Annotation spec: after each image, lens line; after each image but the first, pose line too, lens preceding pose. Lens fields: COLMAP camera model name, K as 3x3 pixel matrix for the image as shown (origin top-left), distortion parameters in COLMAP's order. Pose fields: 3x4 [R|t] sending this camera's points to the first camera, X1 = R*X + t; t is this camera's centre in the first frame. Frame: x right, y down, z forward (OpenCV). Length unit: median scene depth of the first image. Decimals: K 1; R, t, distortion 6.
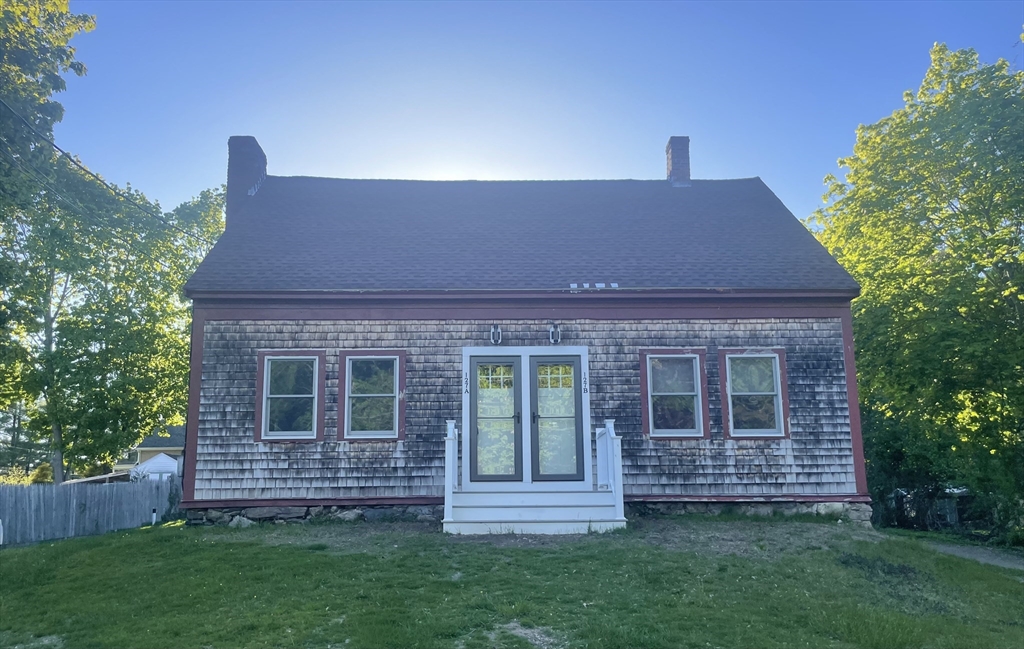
lens RADIAL K [[774.0, 0, 513.6], [0, 774.0, 394.5], [0, 0, 1]] dist [0.069952, -0.002506]
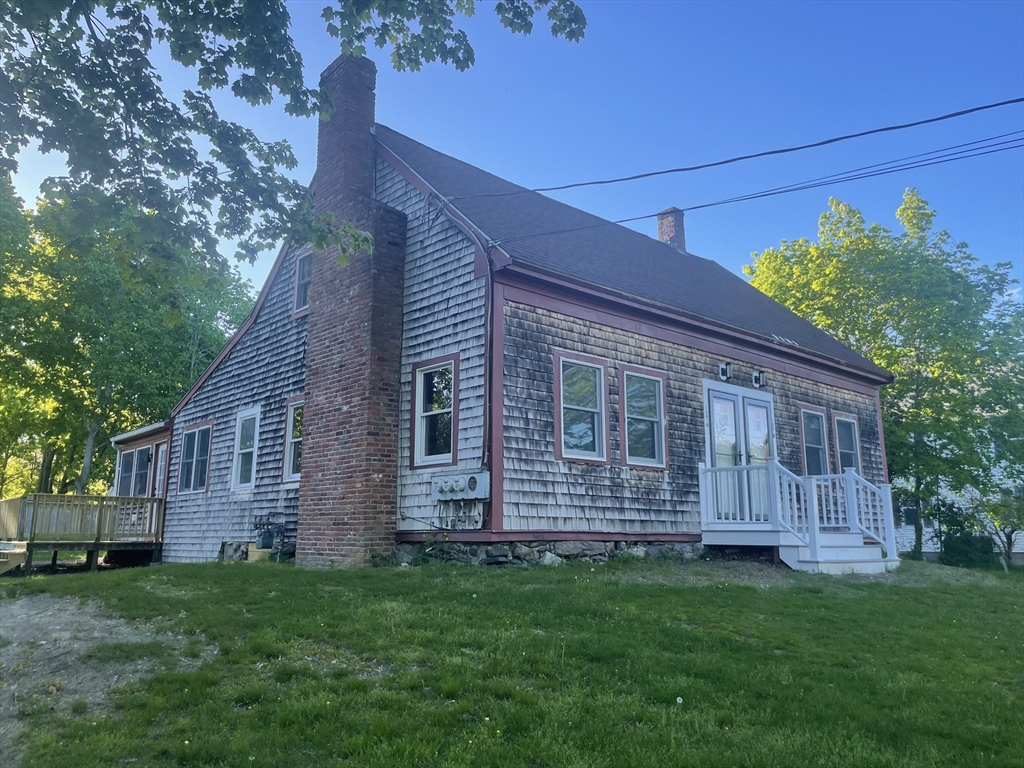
lens RADIAL K [[789.7, 0, 512.0], [0, 789.7, 384.0], [0, 0, 1]] dist [0.107747, -0.000078]
pose [[0.758303, 0.136863, 0.637373, -0.892300], [-0.100359, 0.990567, -0.093304, 0.063430], [-0.644131, 0.006786, 0.764885, 0.394583]]
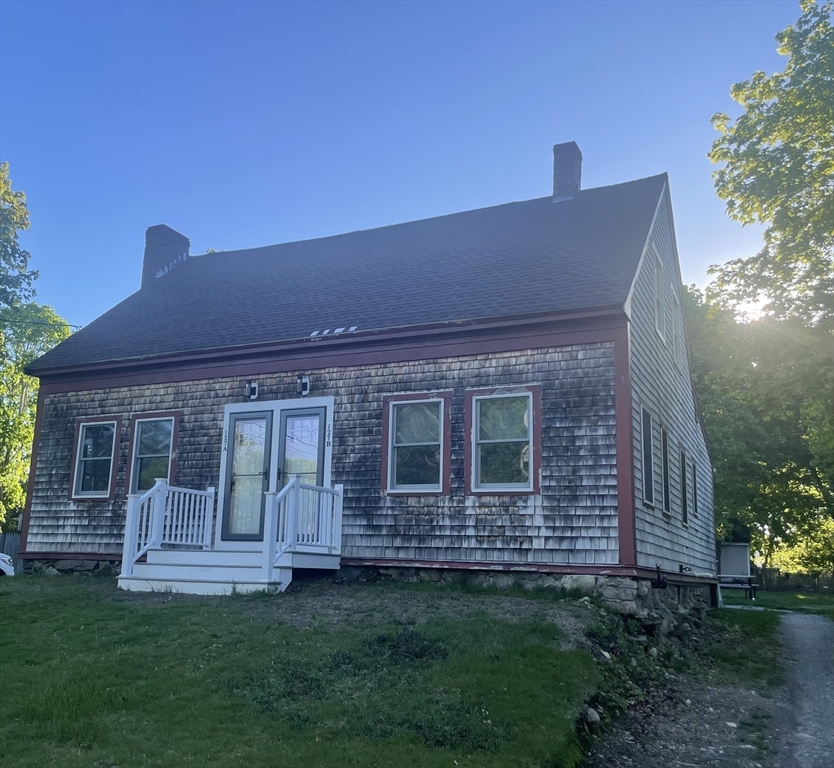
lens RADIAL K [[821.5, 0, 389.8], [0, 821.5, 420.5], [0, 0, 1]] dist [0.142975, -0.291322]
pose [[0.883781, -0.047448, -0.465489, 0.622813], [0.025896, 0.998280, -0.052590, 0.020897], [0.467184, 0.034424, 0.883490, 0.161032]]
